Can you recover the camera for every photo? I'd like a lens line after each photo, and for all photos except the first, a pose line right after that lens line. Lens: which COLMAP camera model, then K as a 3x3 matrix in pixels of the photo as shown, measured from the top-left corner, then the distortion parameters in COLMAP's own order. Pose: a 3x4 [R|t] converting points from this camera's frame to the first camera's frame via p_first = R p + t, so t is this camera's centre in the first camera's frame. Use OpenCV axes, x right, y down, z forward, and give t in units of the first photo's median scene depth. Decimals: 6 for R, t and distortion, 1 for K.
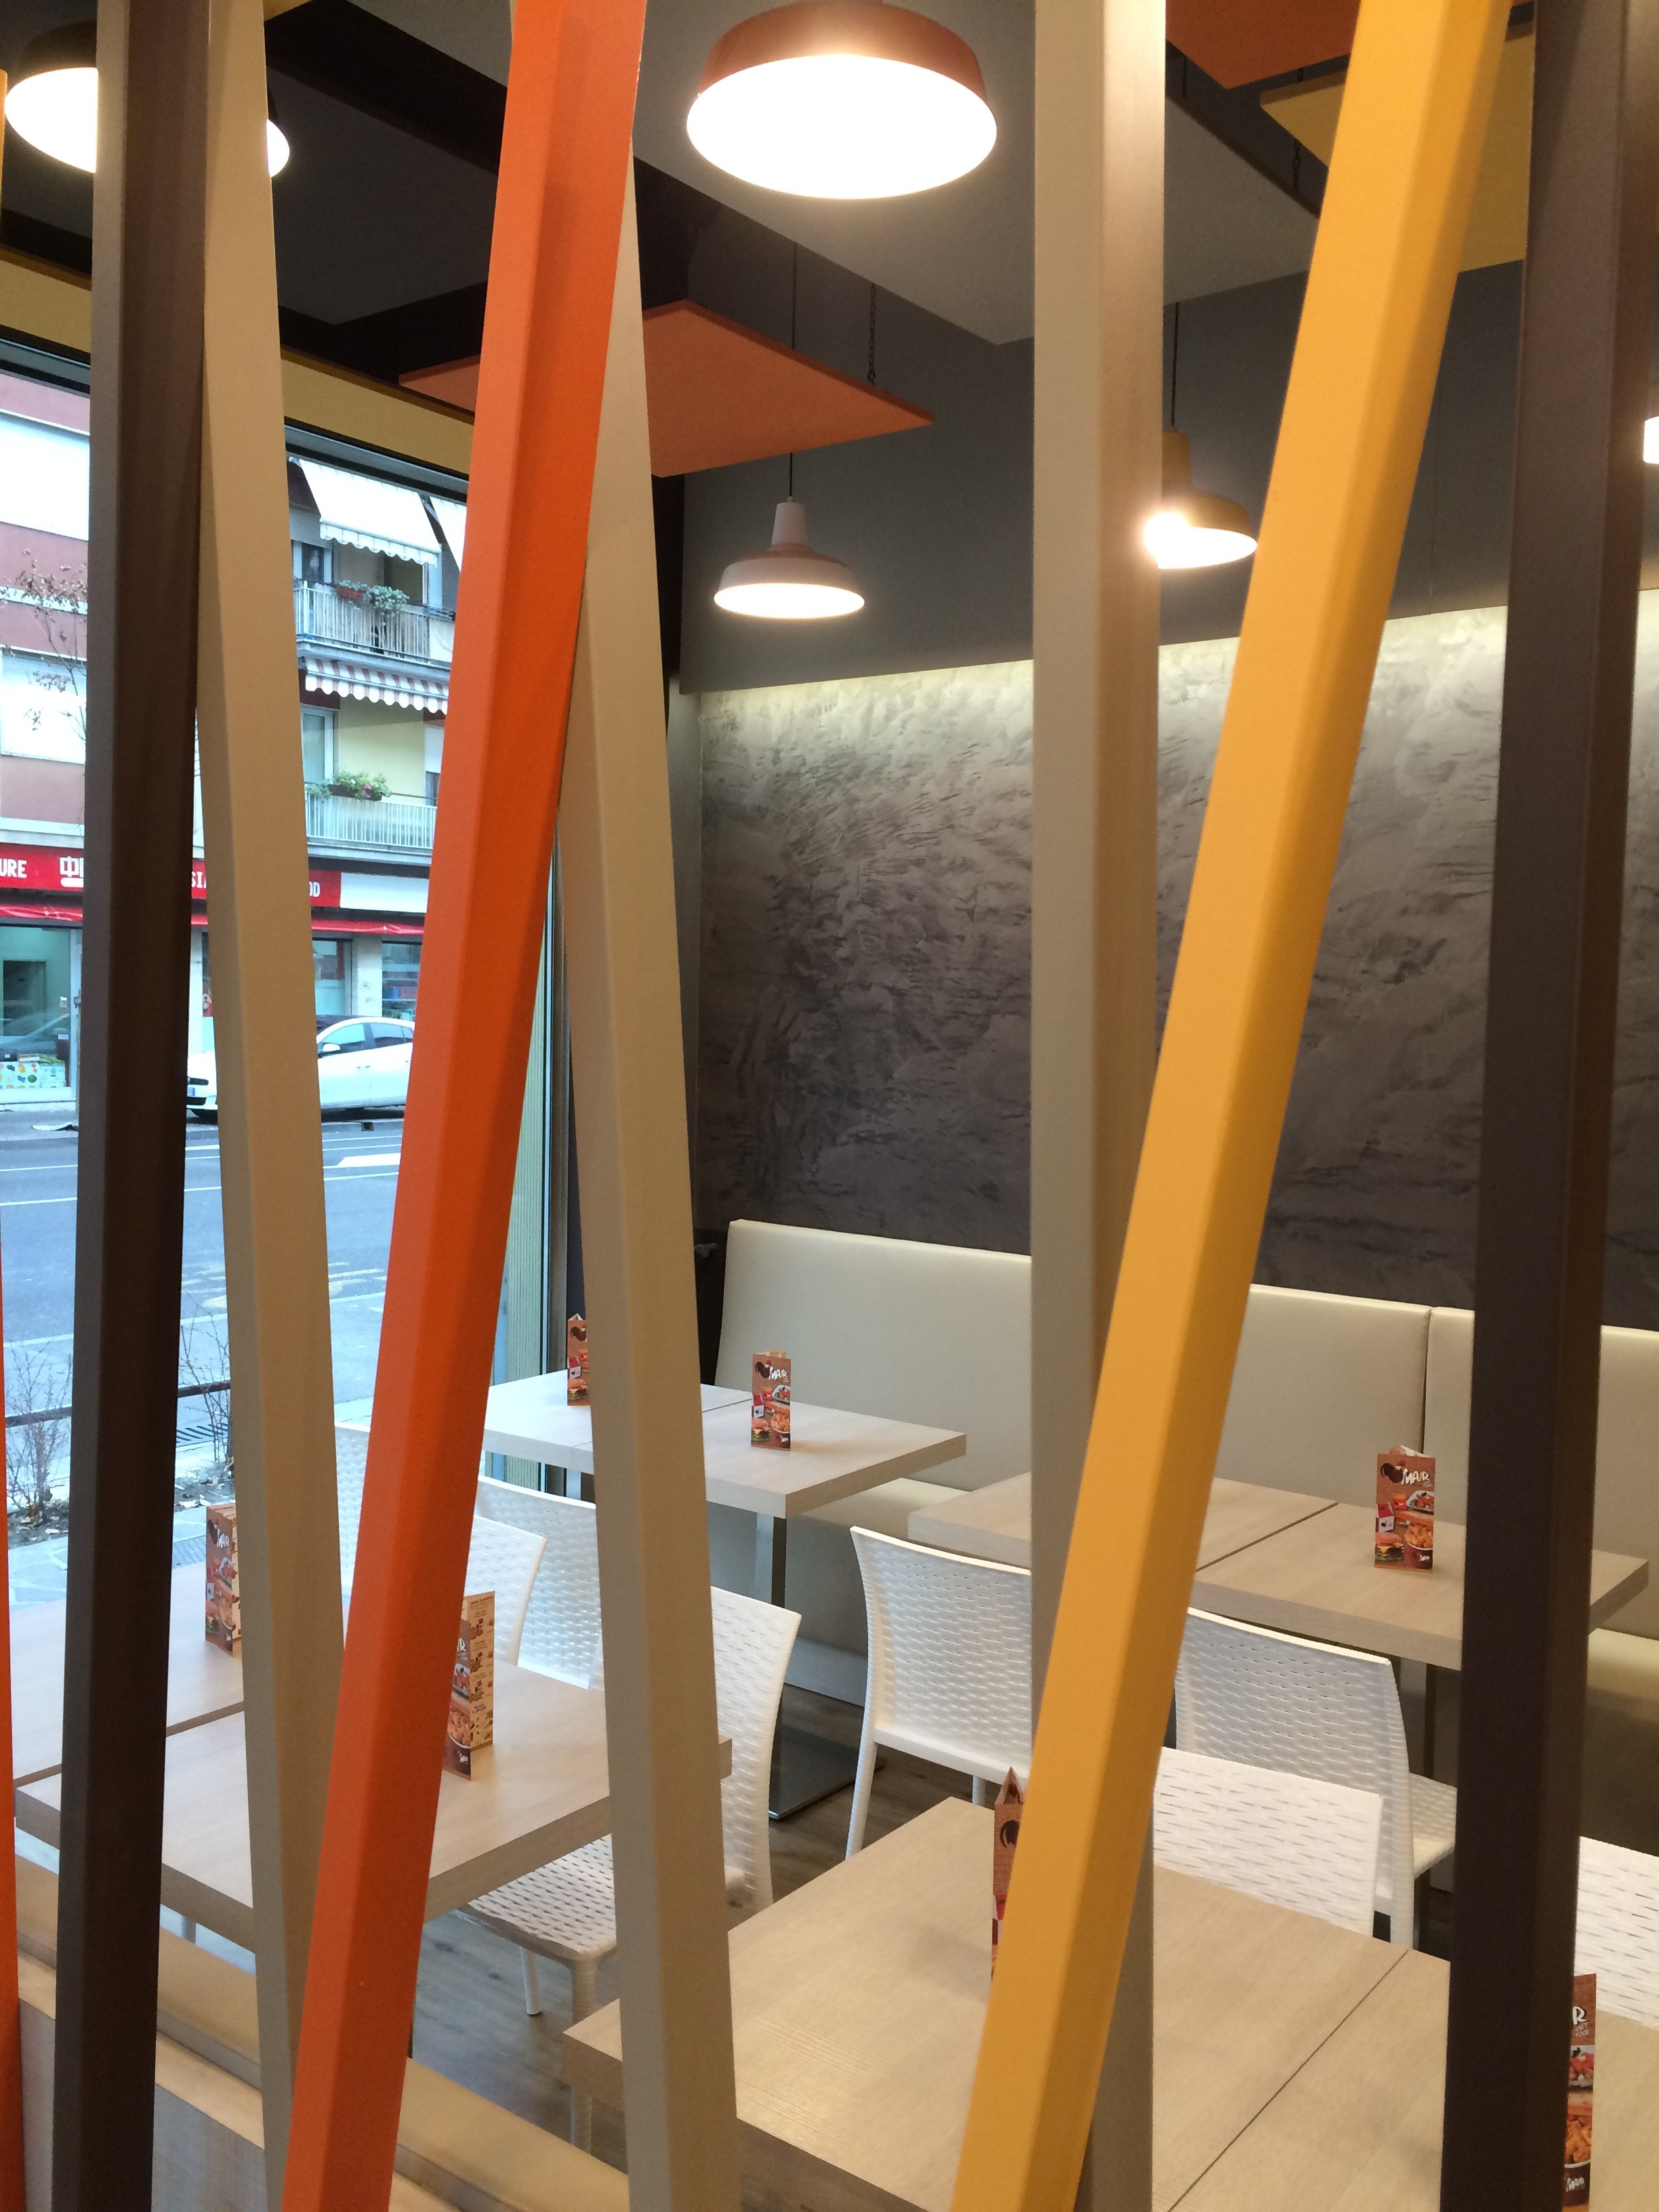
lens RADIAL K [[1886.9, 0, 829.5], [0, 1886.9, 1106.0], [0, 0, 1]] dist [0.085673, -0.112242]
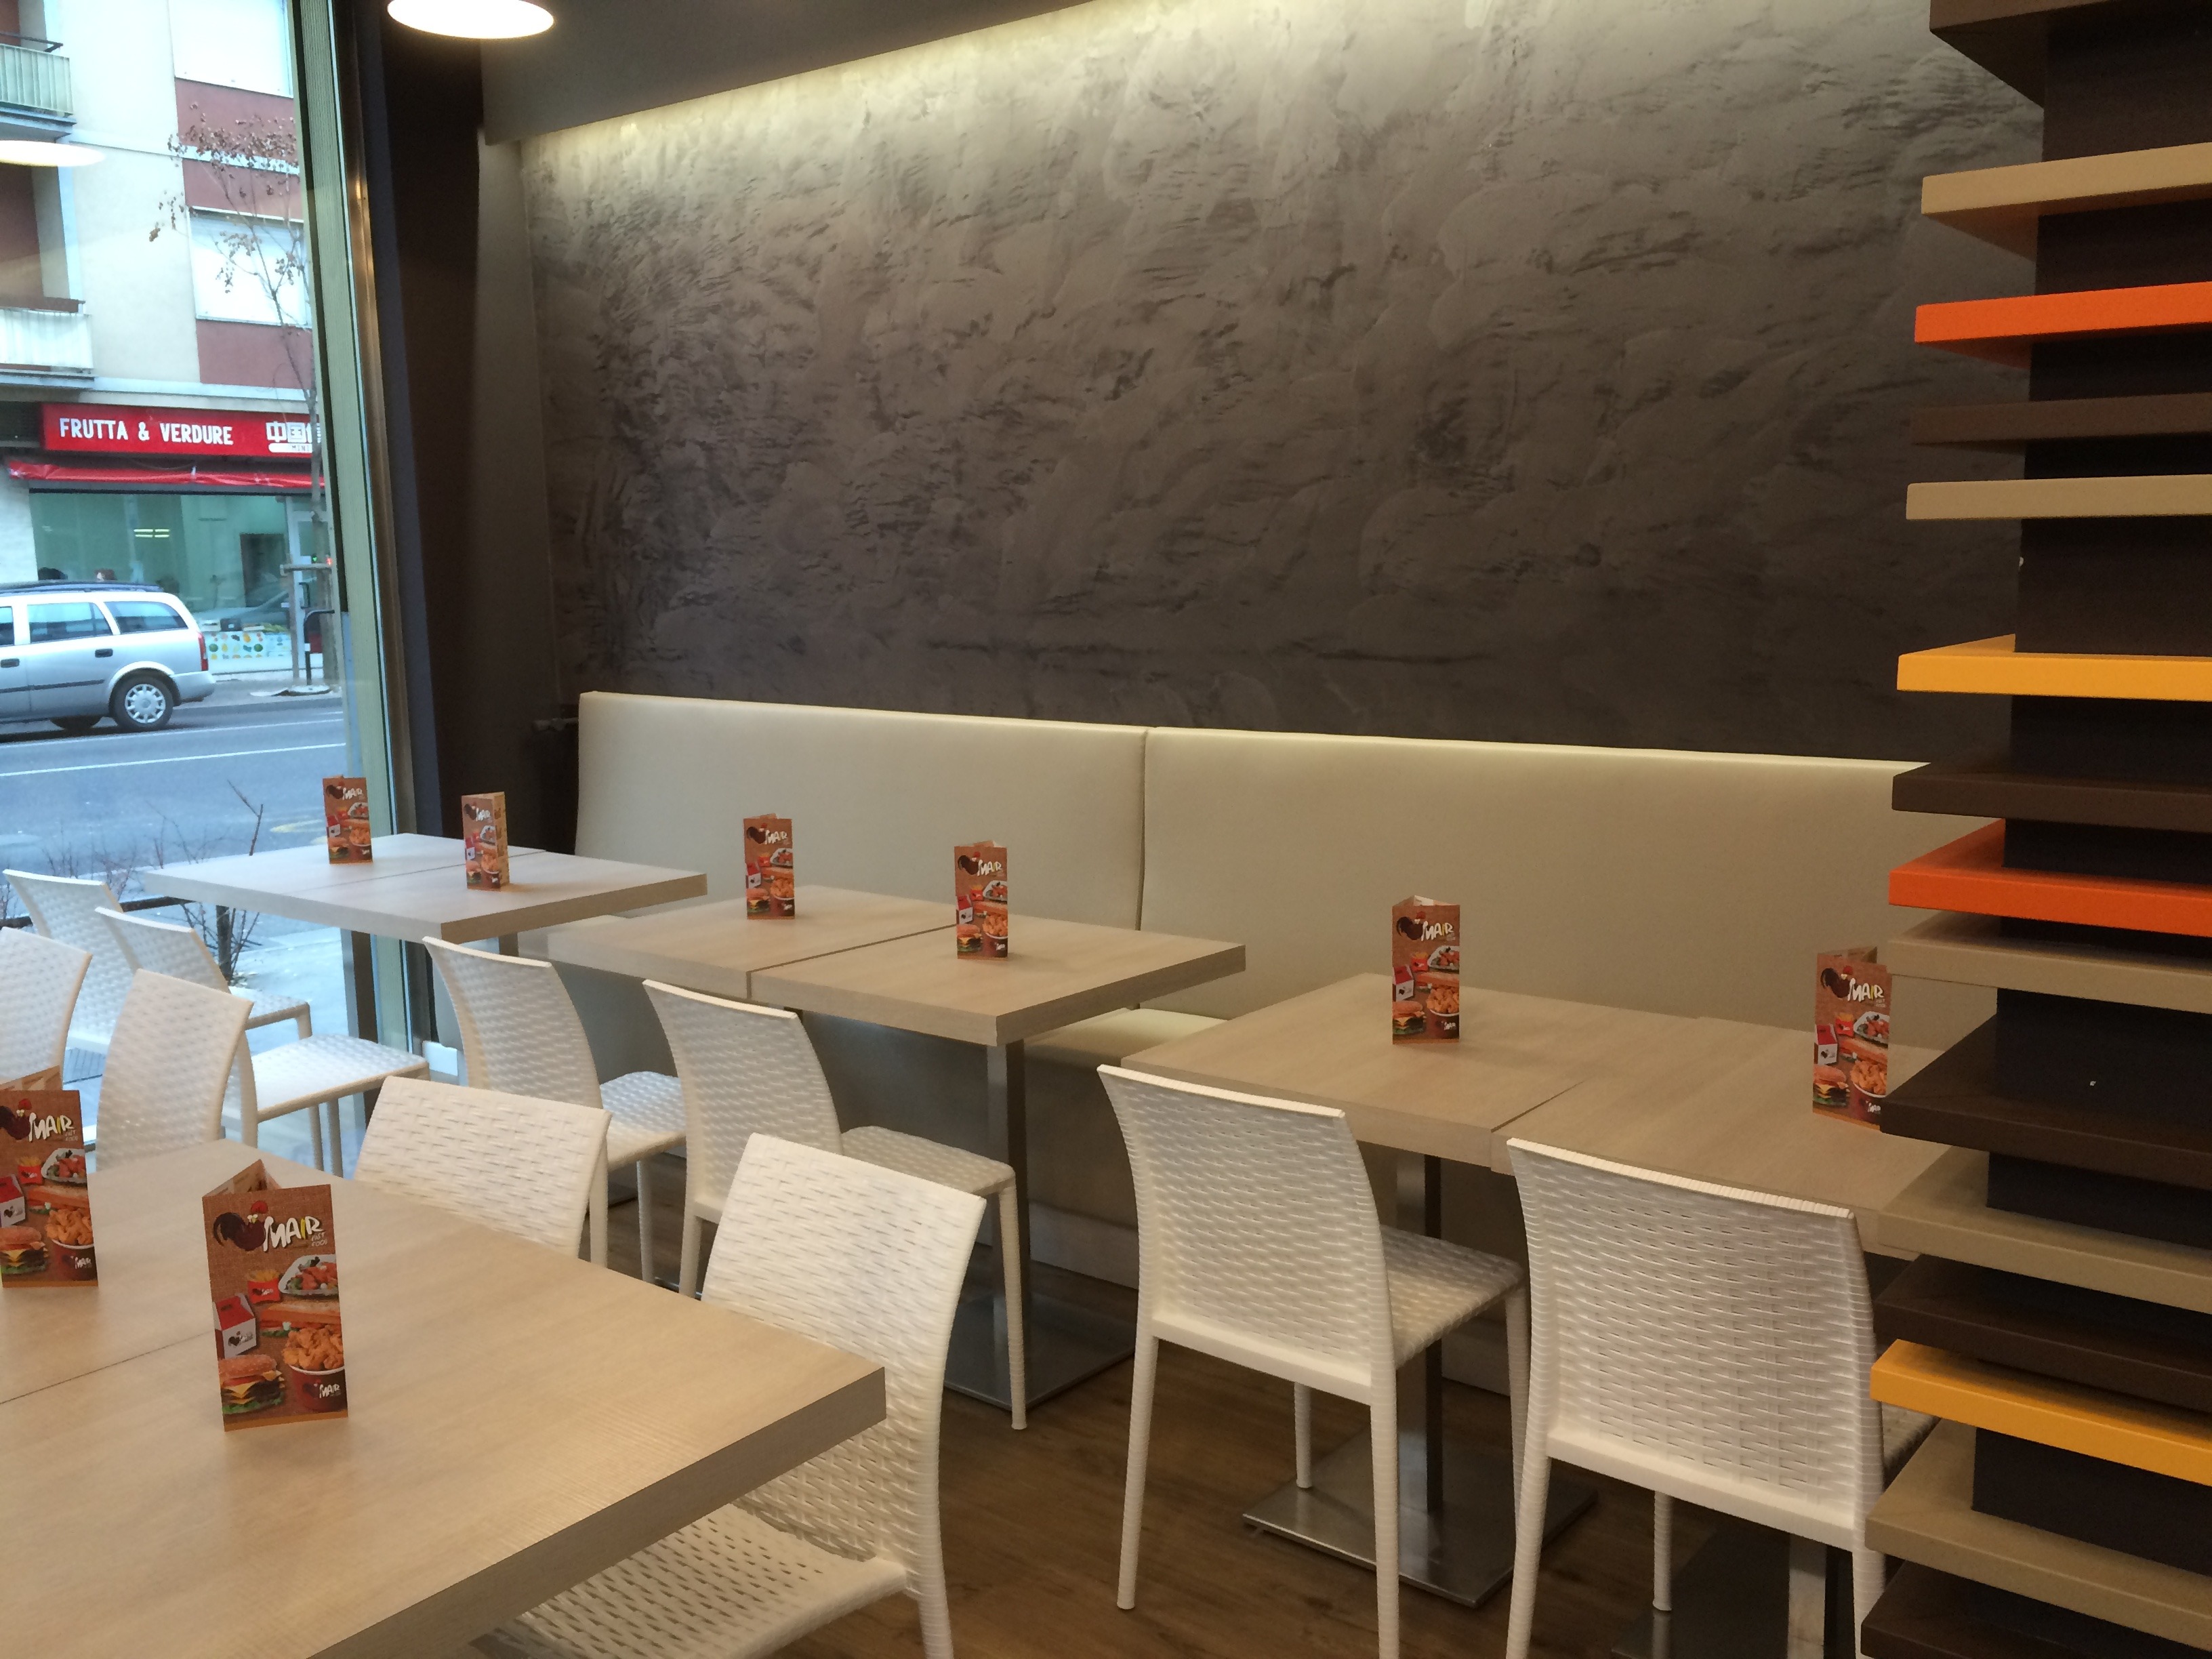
lens RADIAL K [[1877.4, 0, 1101.0], [0, 1877.4, 828.2], [0, 0, 1]] dist [0.083008, -0.102877]
pose [[0.999098, -0.035188, -0.023787, 0.257019], [0.037107, 0.995629, 0.085714, 0.060276], [0.020667, -0.086519, 0.996036, 0.011307]]
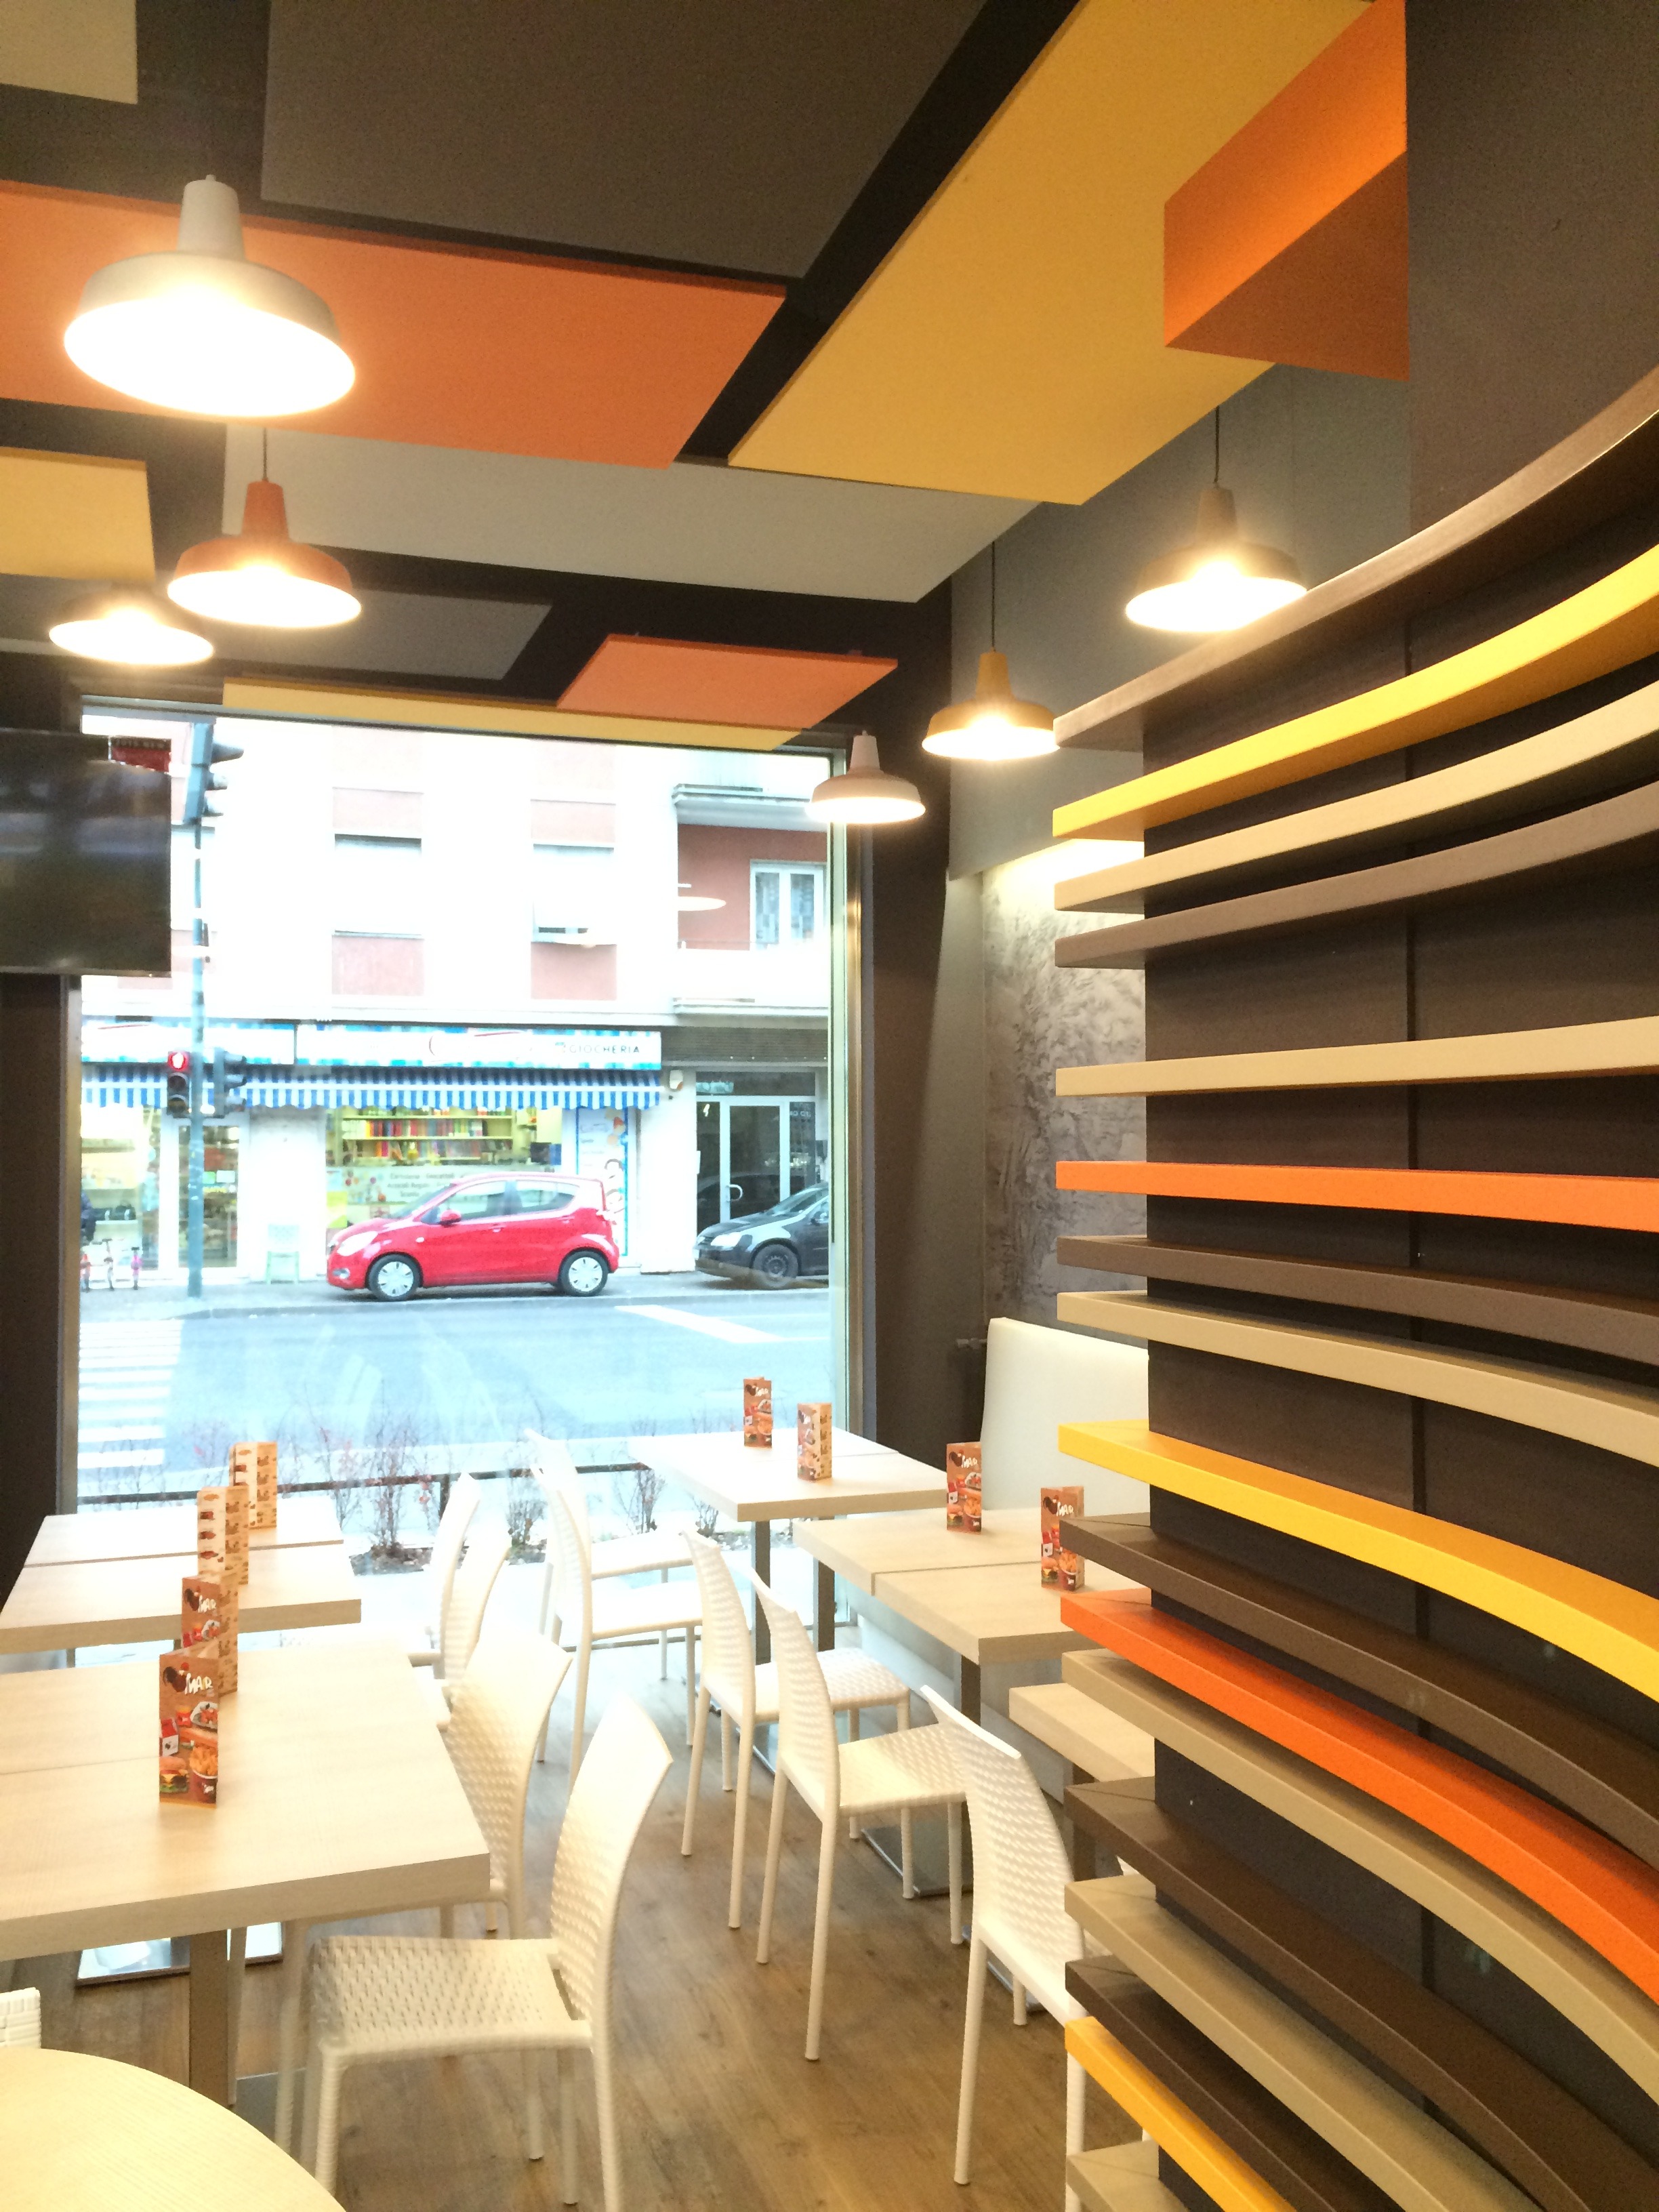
lens RADIAL K [[1884.6, 0, 838.5], [0, 1884.6, 1105.6], [0, 0, 1]] dist [0.088437, -0.112746]
pose [[0.832418, -0.036638, -0.552936, 0.553283], [-0.013091, 0.996233, -0.085719, 0.032930], [0.553994, 0.078592, 0.828803, -0.034353]]
